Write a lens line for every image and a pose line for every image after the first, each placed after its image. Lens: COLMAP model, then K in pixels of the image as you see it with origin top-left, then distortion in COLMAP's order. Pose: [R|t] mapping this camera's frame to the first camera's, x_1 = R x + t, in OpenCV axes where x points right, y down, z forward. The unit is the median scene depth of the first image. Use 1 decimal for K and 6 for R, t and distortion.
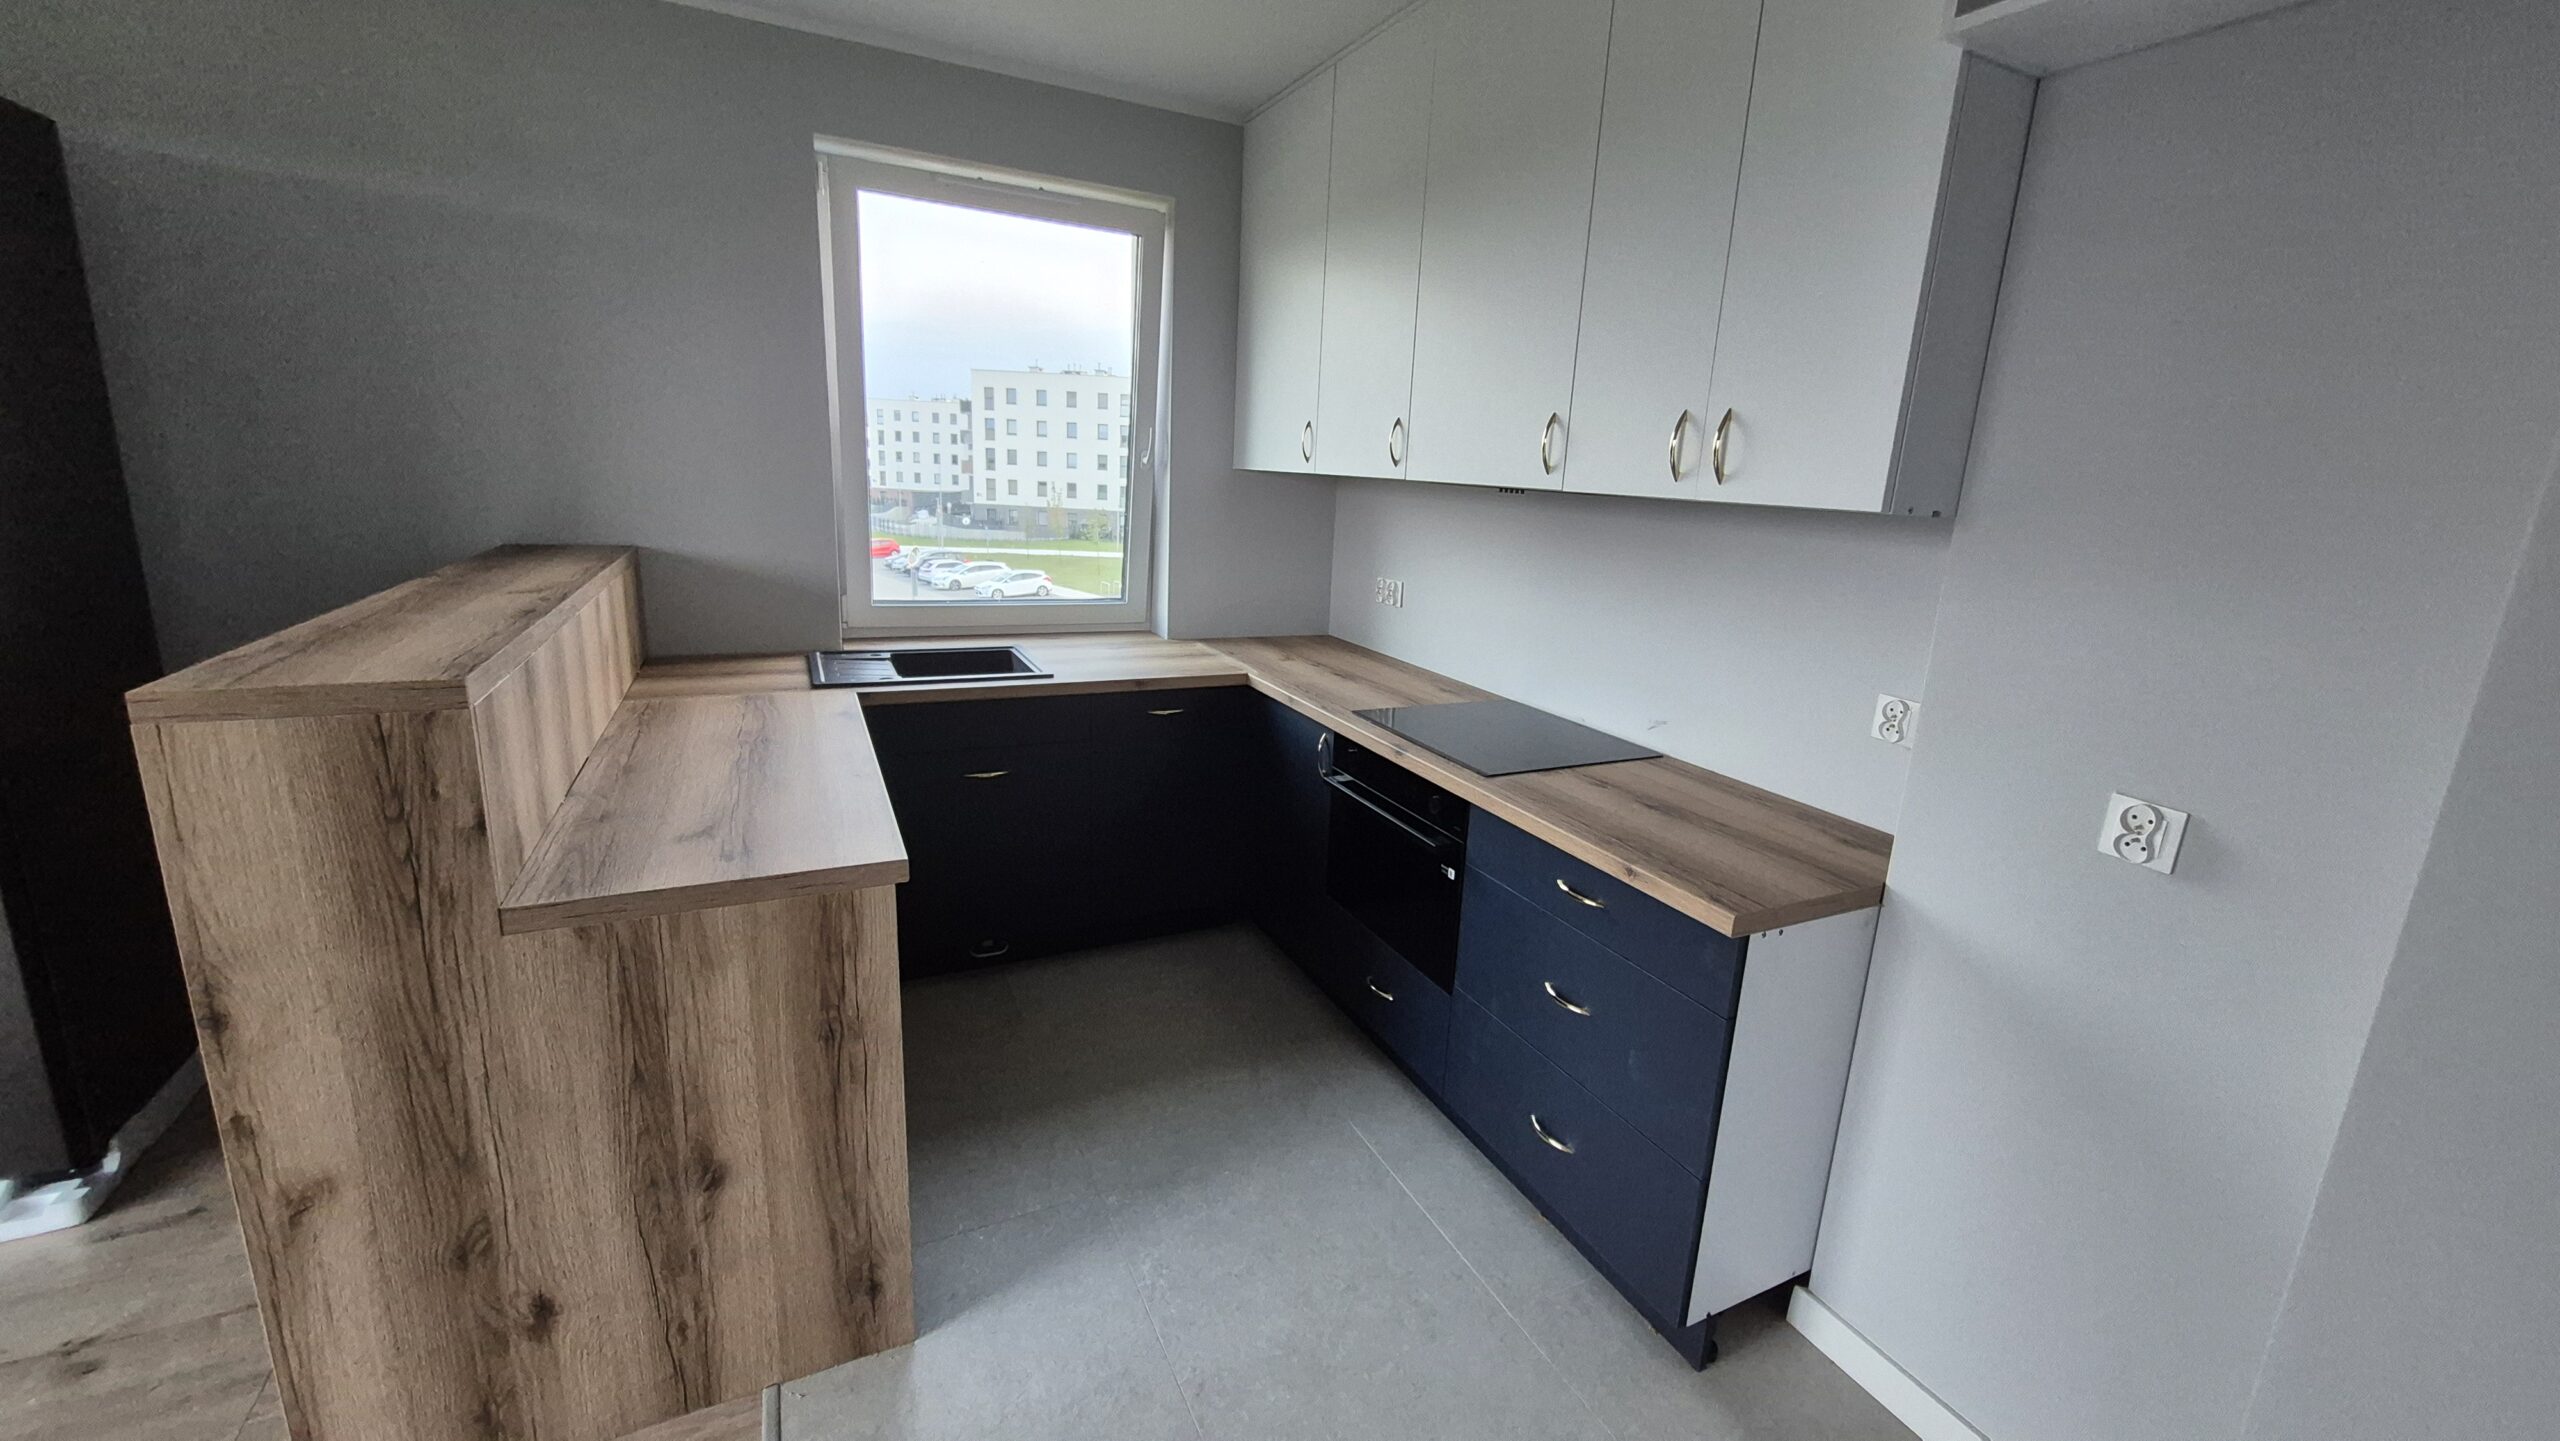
lens RADIAL K [[1018.0, 0, 1311.0], [0, 1018.0, 709.5], [0, 0, 1]] dist [-0.002260, 0.000755]
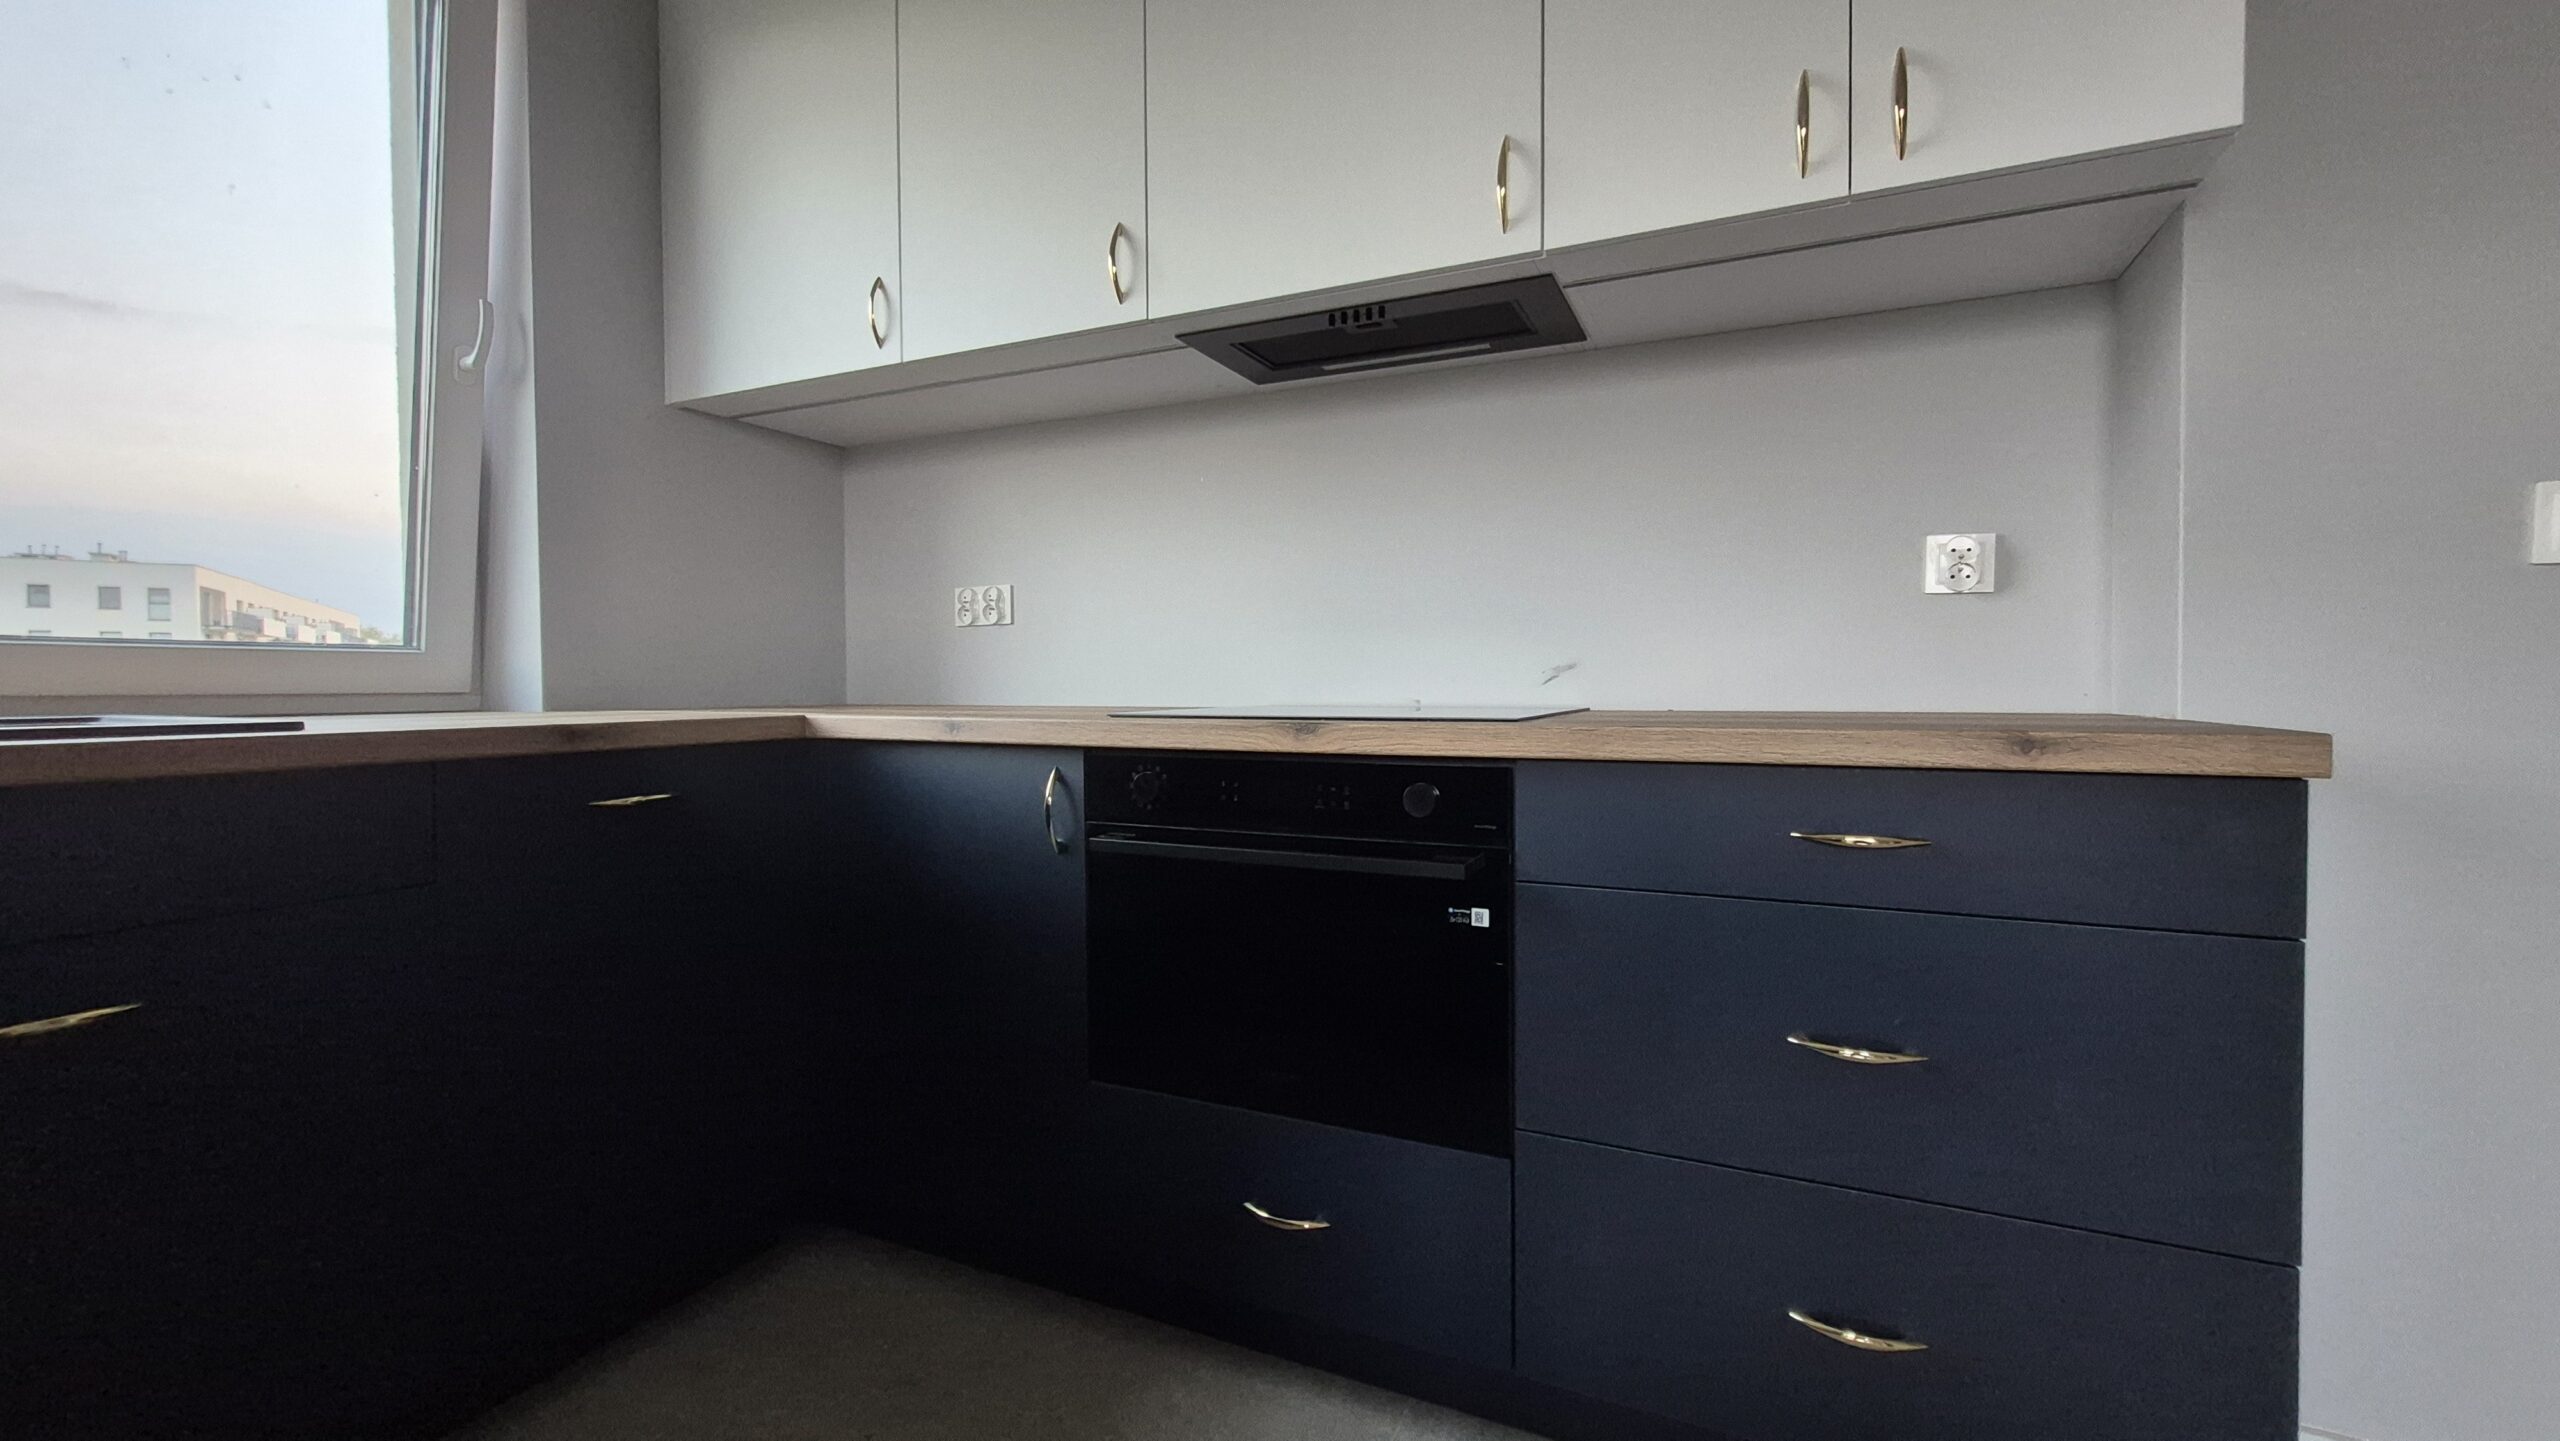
lens RADIAL K [[1018.0, 0, 1314.9], [0, 1018.0, 725.9], [0, 0, 1]] dist [-0.002260, 0.000755]
pose [[0.778757, -0.070376, 0.623366, -0.201432], [0.183833, 0.975665, -0.119509, 0.087856], [-0.599786, 0.207664, 0.772743, 0.487931]]
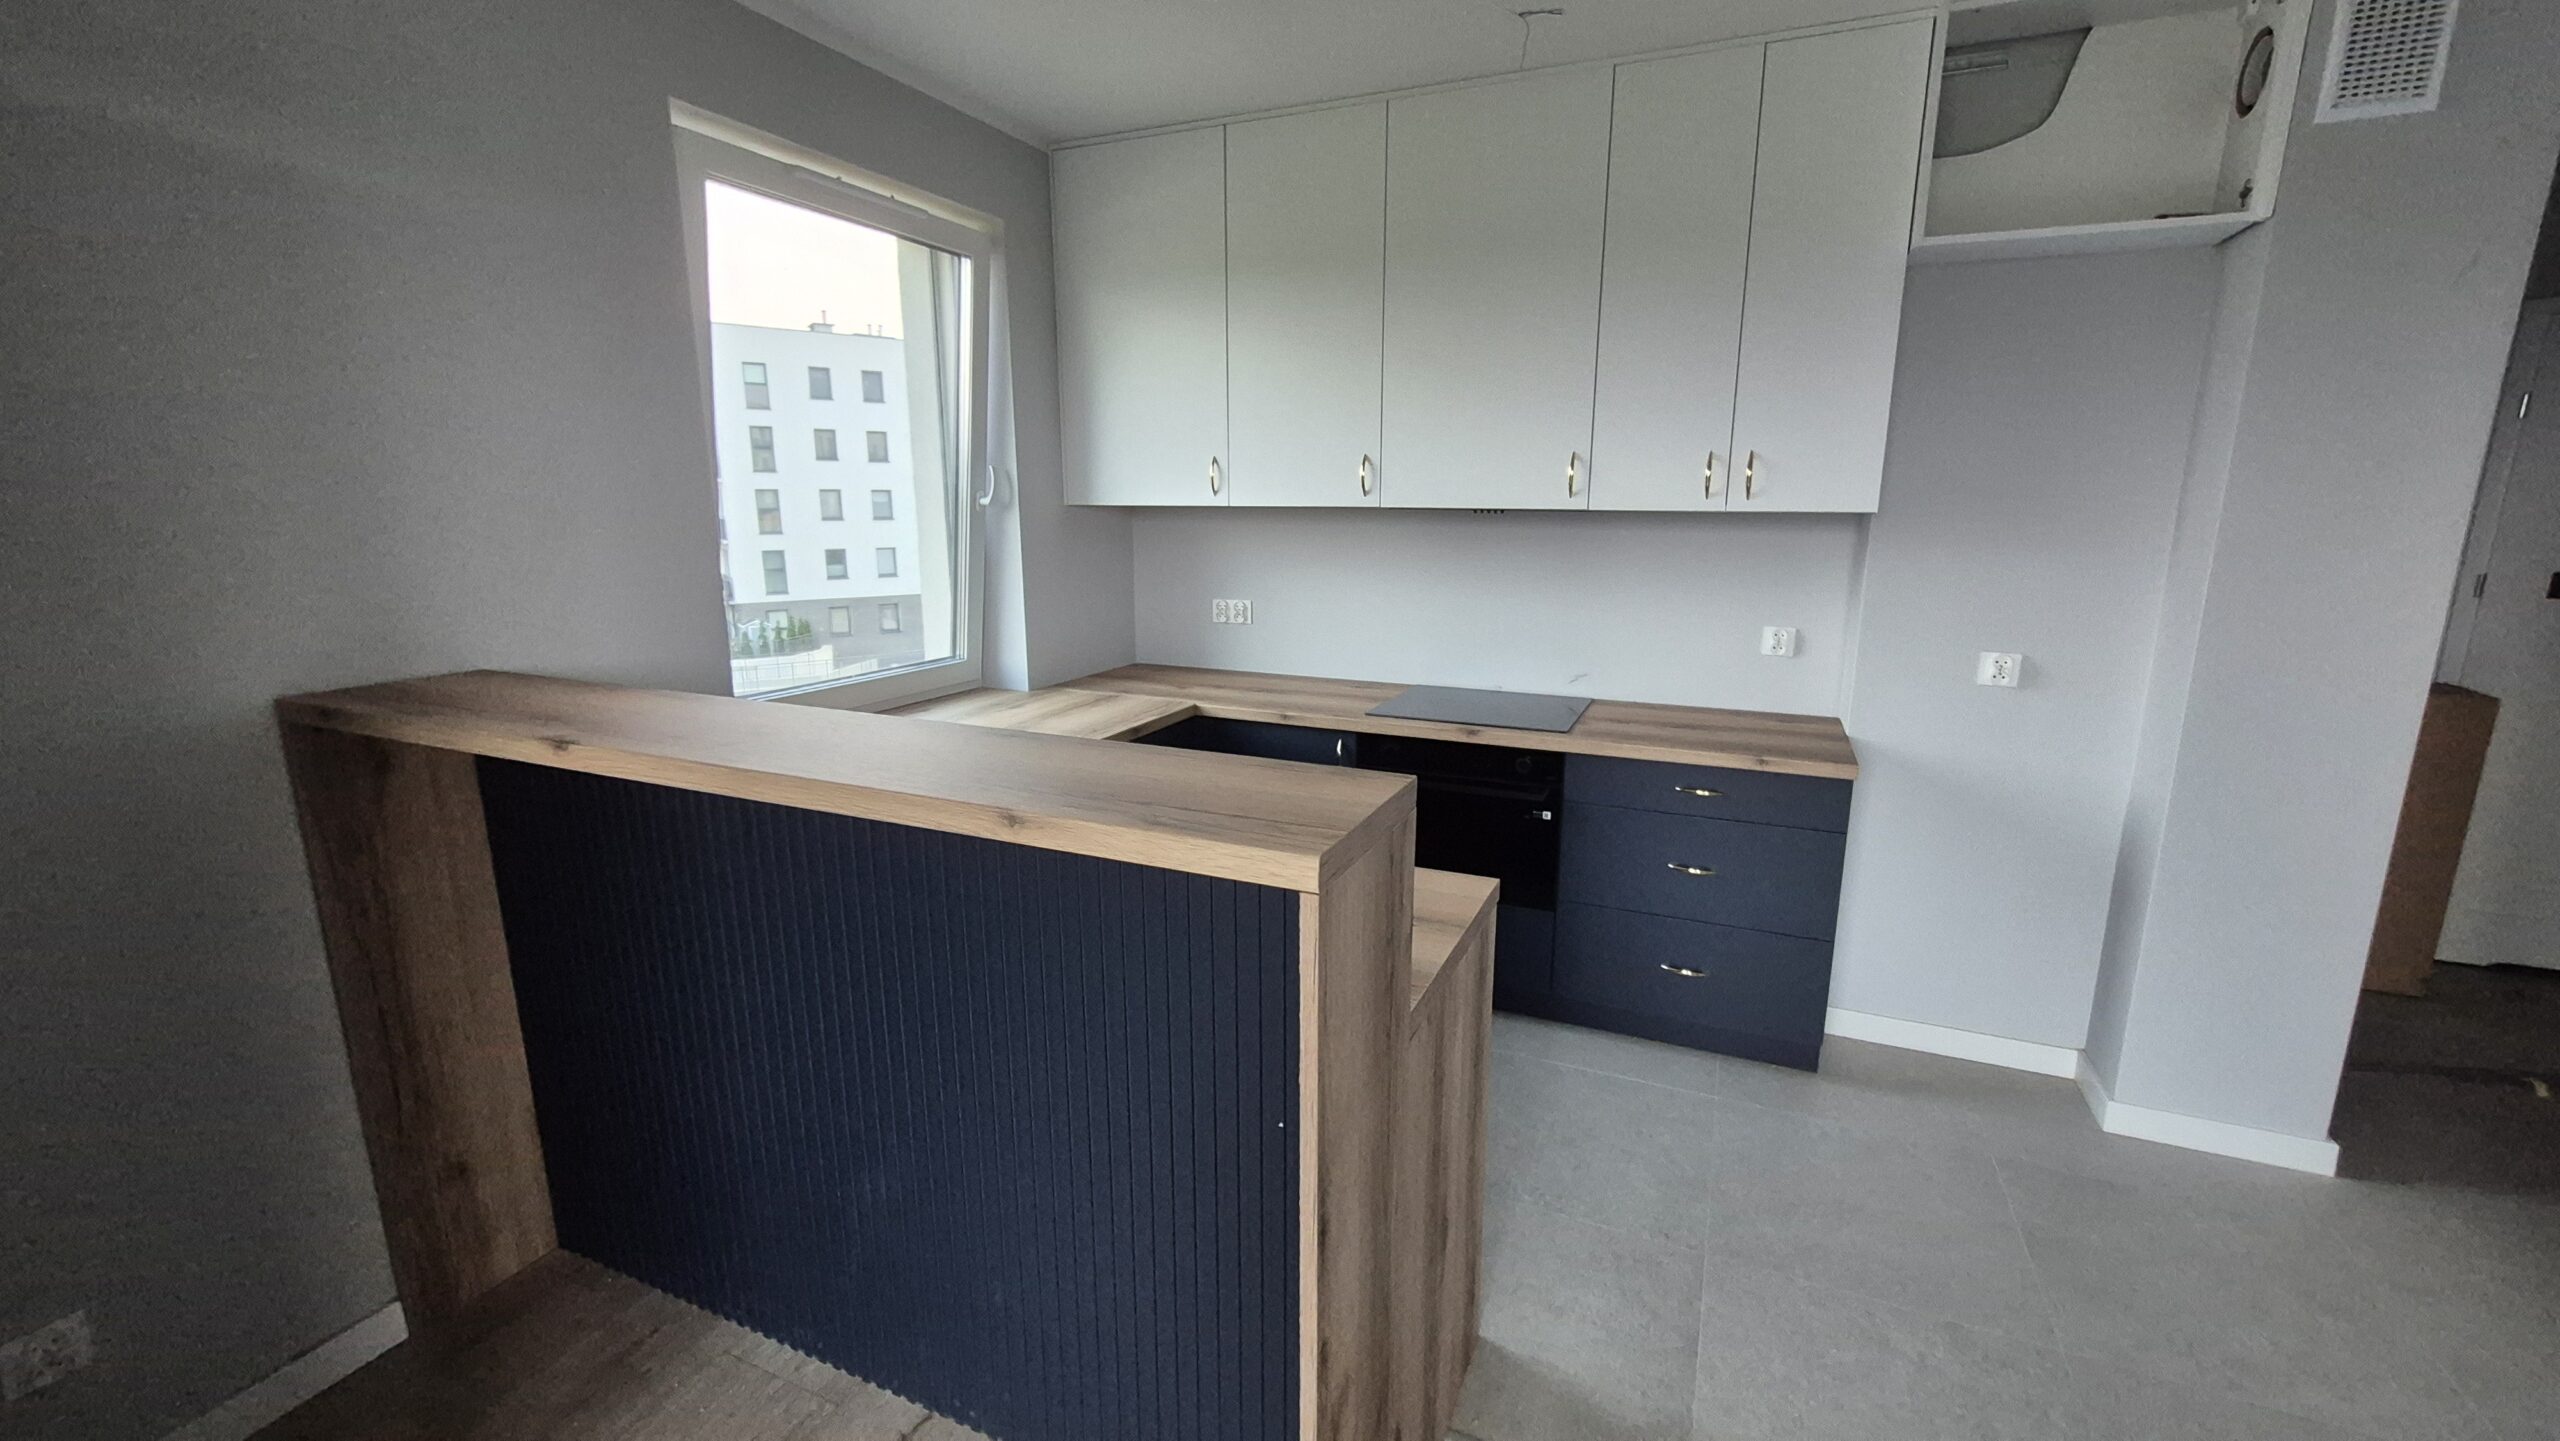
lens RADIAL K [[1018.0, 0, 1295.9], [0, 1018.0, 722.7], [0, 0, 1]] dist [-0.002260, 0.000755]
pose [[0.773452, -0.190893, 0.604426, -0.670833], [0.185366, 0.980006, 0.072308, -0.080105], [-0.606144, 0.056113, 0.793373, 0.139417]]
